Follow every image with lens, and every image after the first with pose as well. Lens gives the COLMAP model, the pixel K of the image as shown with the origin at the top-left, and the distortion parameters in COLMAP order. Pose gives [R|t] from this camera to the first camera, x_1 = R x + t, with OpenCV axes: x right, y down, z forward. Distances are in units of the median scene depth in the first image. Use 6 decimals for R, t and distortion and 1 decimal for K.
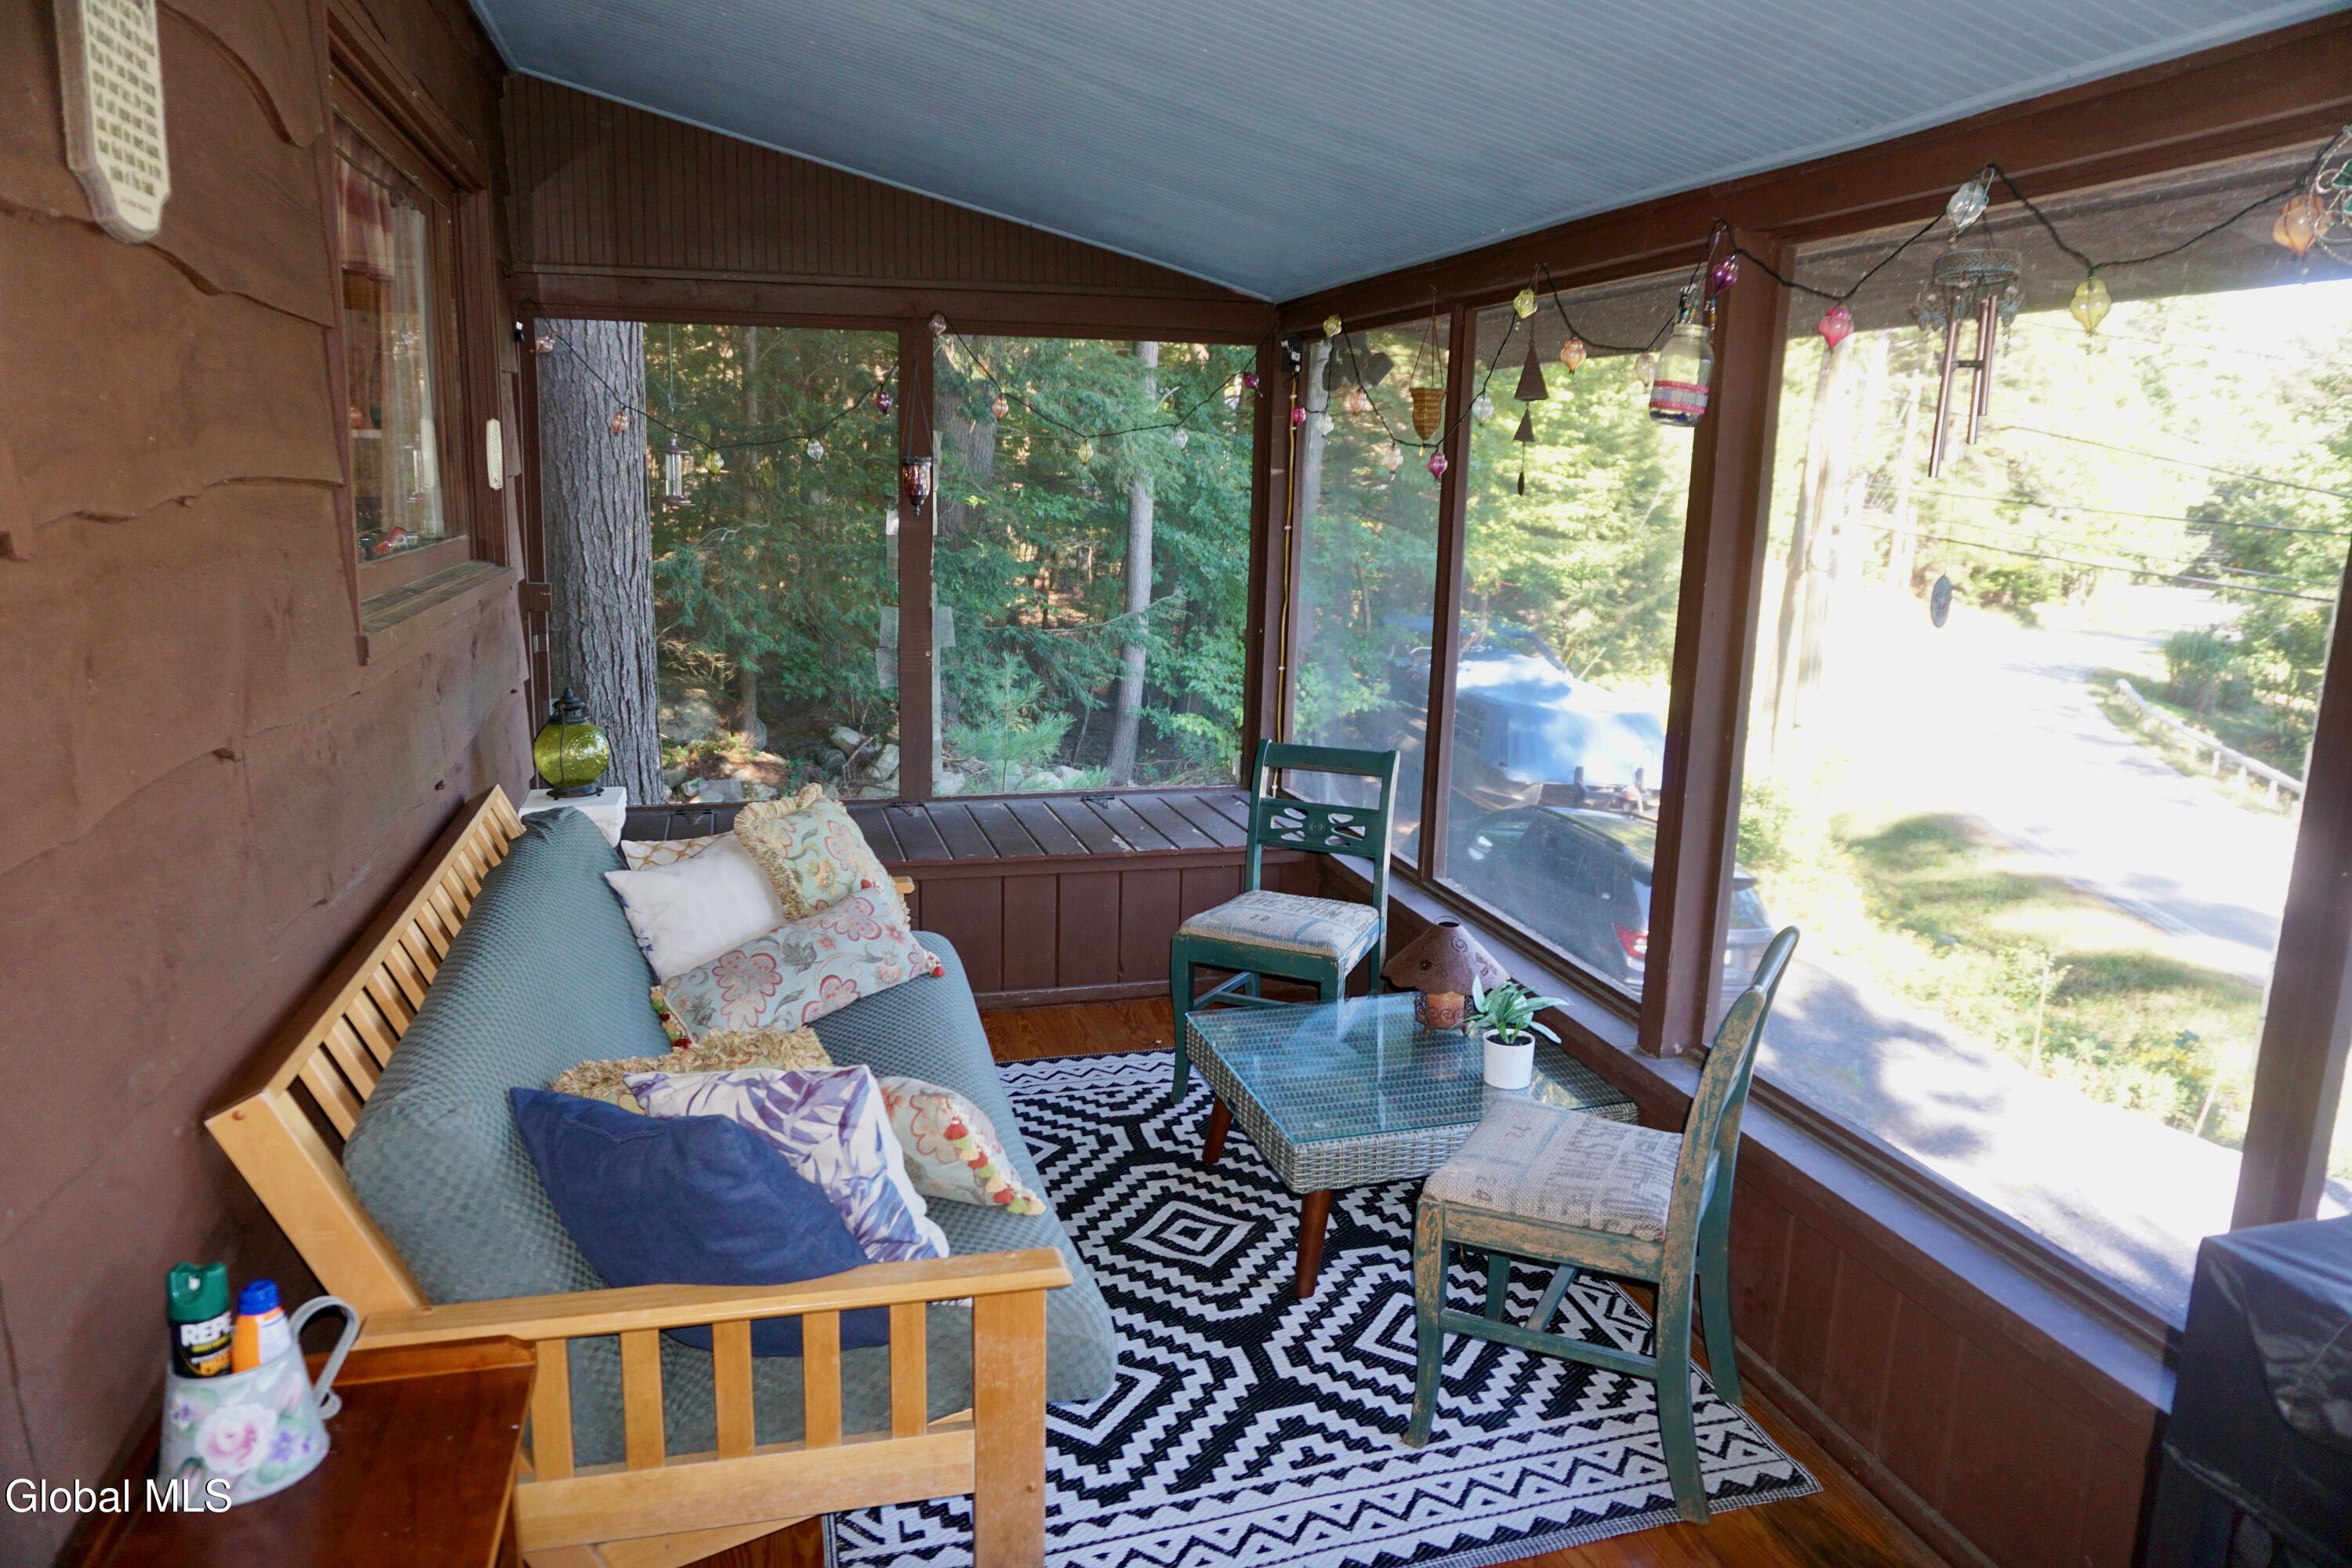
lens RADIAL K [[1552.1, 0, 1181.3], [0, 1552.1, 782.9], [0, 0, 1]] dist [-0.025390, 0.001836]
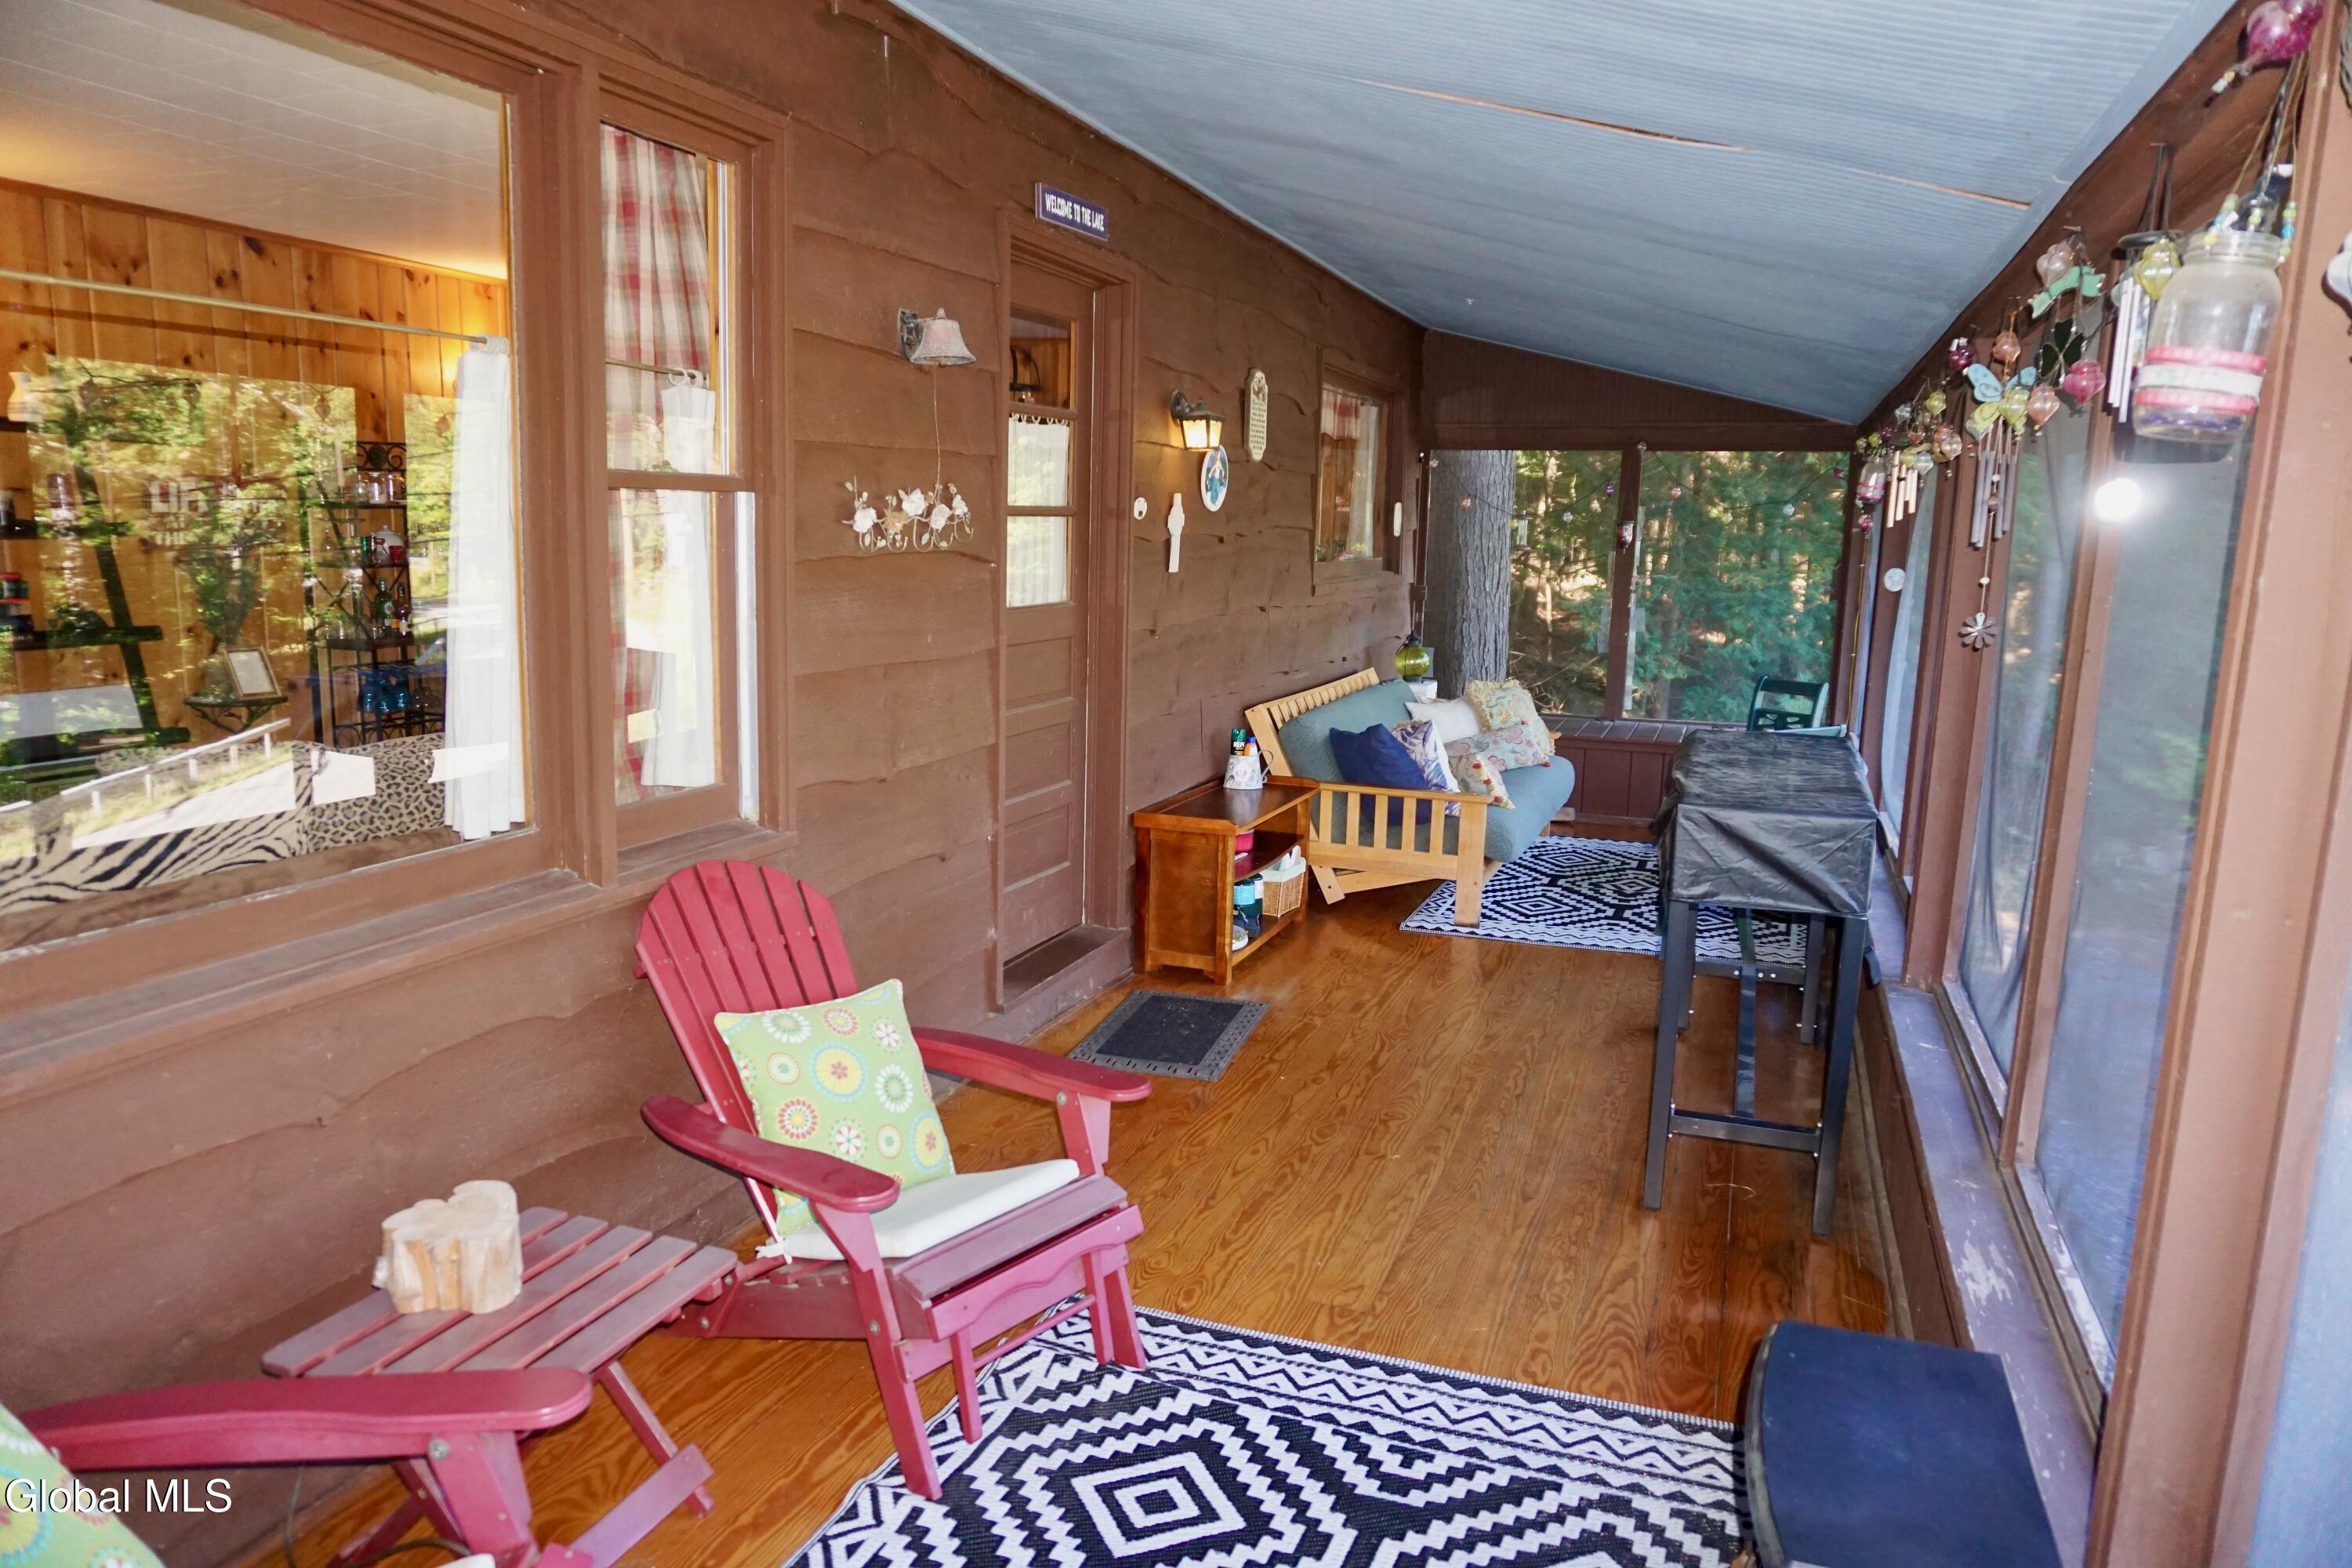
lens RADIAL K [[1552.1, 0, 1175.7], [0, 1552.1, 784.9], [0, 0, 1]] dist [-0.025390, 0.001836]
pose [[0.803593, 0.093688, -0.587759, 0.654019], [-0.118164, 0.992989, -0.003274, 0.210719], [0.583331, 0.072082, 0.809030, -0.952889]]
